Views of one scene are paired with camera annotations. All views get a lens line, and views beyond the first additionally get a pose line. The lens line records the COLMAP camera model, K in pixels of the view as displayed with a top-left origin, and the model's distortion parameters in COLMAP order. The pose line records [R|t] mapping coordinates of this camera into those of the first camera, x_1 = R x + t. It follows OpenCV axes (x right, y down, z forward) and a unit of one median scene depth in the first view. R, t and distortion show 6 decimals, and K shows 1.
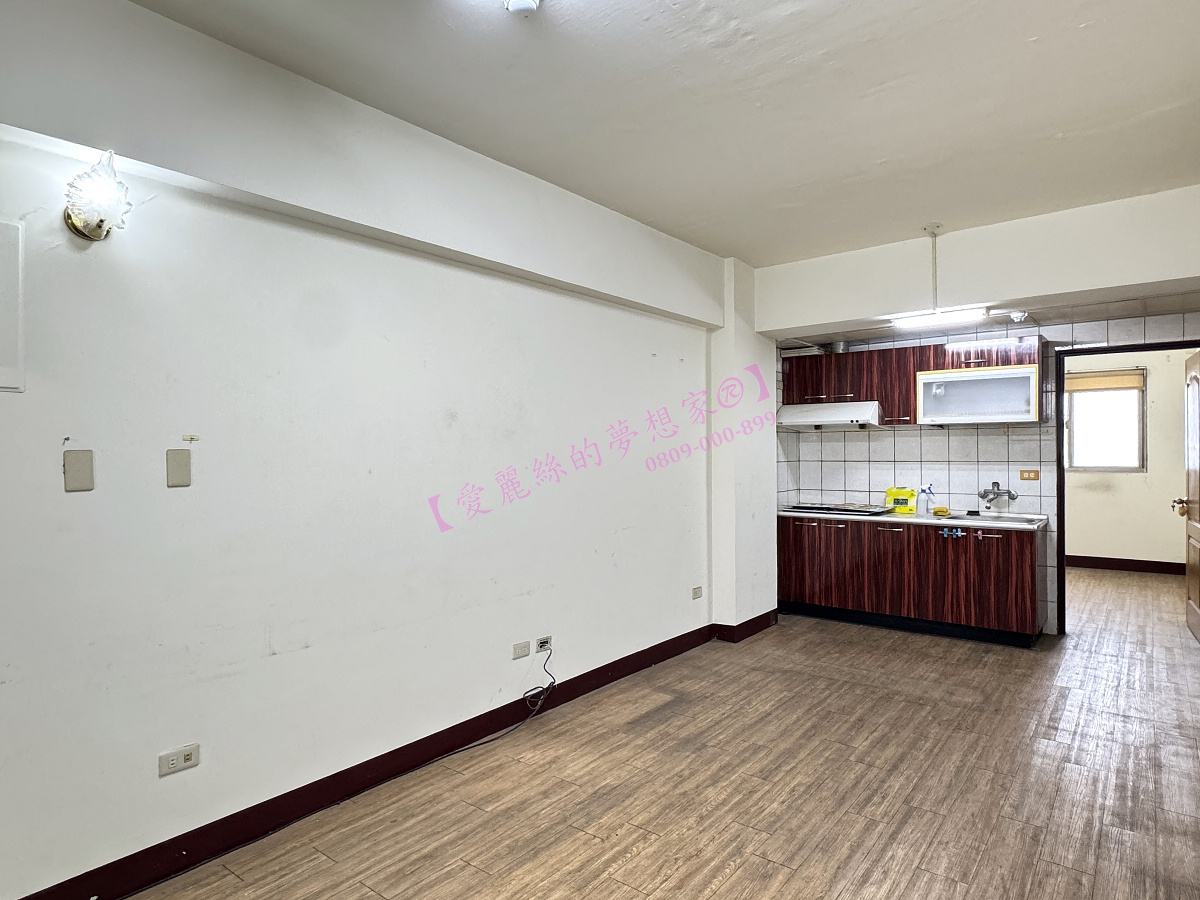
lens RADIAL K [[696.6, 0, 600.0], [0, 696.6, 450.0], [0, 0, 1]] dist [-0.002590, -0.000126]
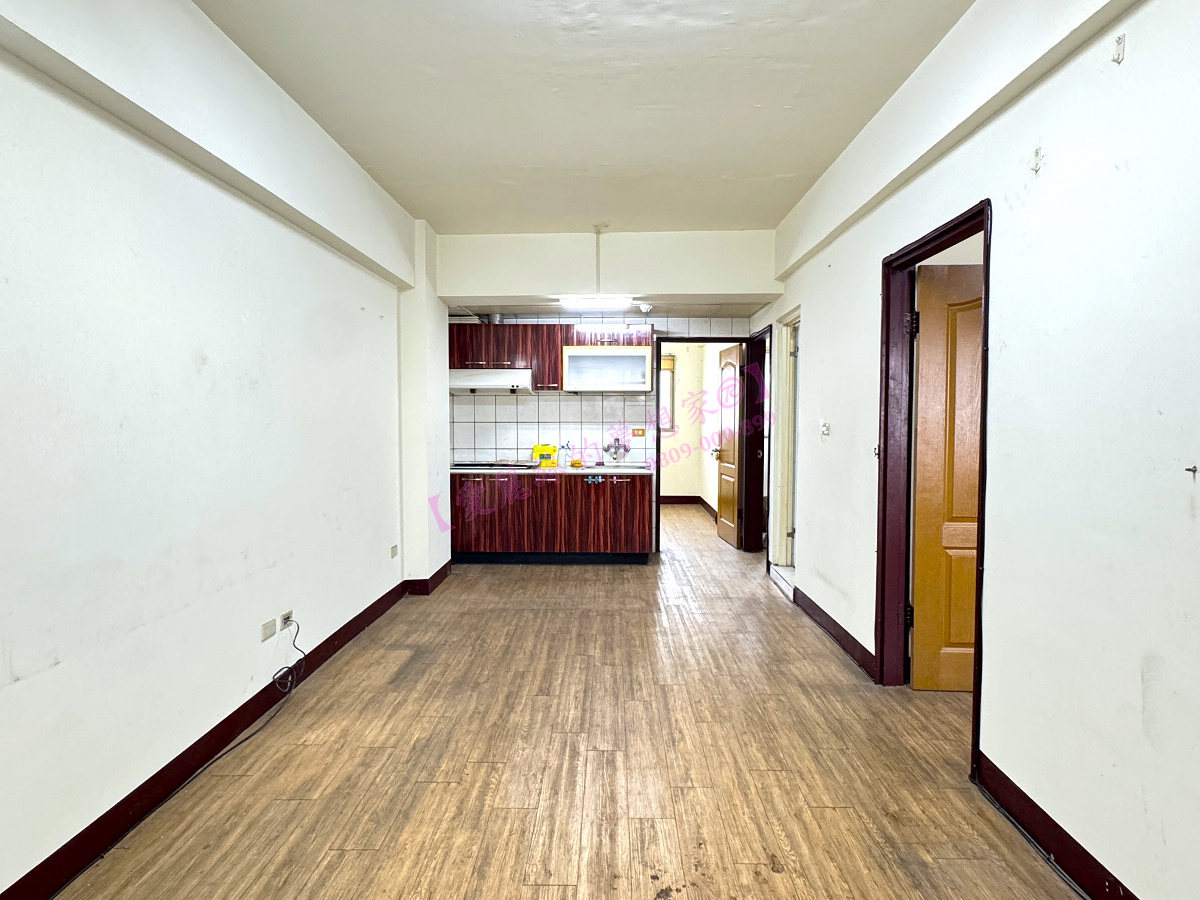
lens RADIAL K [[672.0, 0, 600.0], [0, 672.0, 450.0], [0, 0, 1]] dist [0.000489, 0.000606]
pose [[0.797559, -0.023178, 0.602796, -0.202733], [-0.006383, 0.998881, 0.046853, 0.011059], [-0.603208, -0.041216, 0.796519, 0.051333]]
